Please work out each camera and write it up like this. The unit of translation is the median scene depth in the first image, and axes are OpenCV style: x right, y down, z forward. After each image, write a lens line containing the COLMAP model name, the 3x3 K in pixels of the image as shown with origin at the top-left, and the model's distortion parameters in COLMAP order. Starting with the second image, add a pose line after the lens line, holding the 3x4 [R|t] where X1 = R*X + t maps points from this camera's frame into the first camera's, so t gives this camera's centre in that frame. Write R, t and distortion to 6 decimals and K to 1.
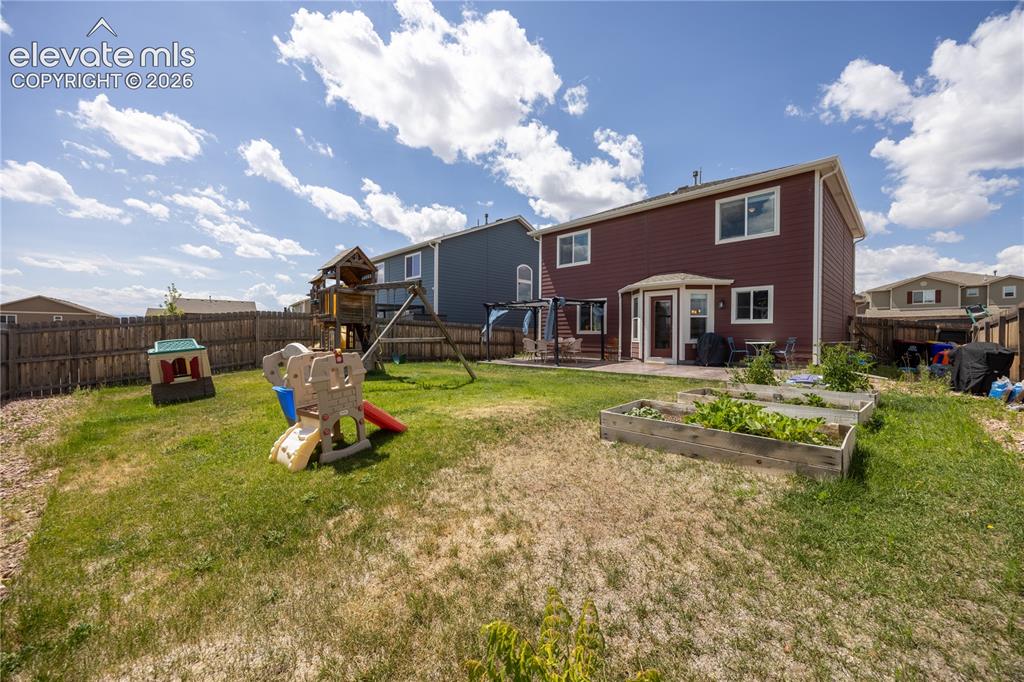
lens RADIAL K [[398.2, 0, 517.3], [0, 398.2, 340.6], [0, 0, 1]] dist [-0.005654, 0.000032]
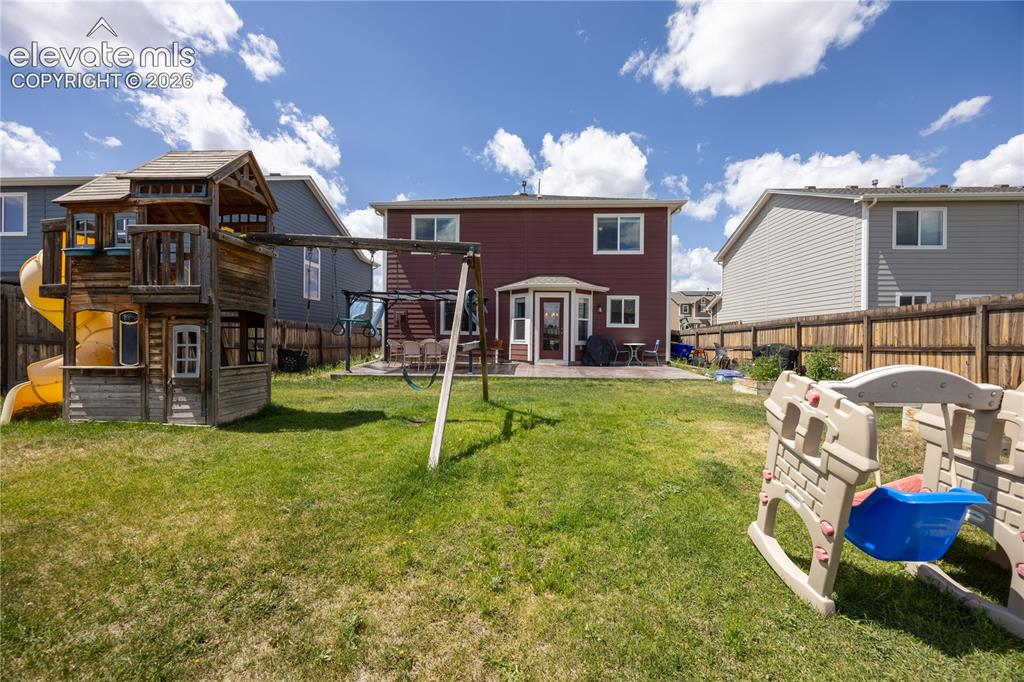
lens RADIAL K [[398.2, 0, 513.3], [0, 398.2, 342.5], [0, 0, 1]] dist [-0.005654, 0.000032]
pose [[0.732492, -0.004084, 0.680764, -0.397037], [0.000864, 0.999987, 0.005070, -0.004975], [-0.680776, -0.003126, 0.732485, 0.340941]]
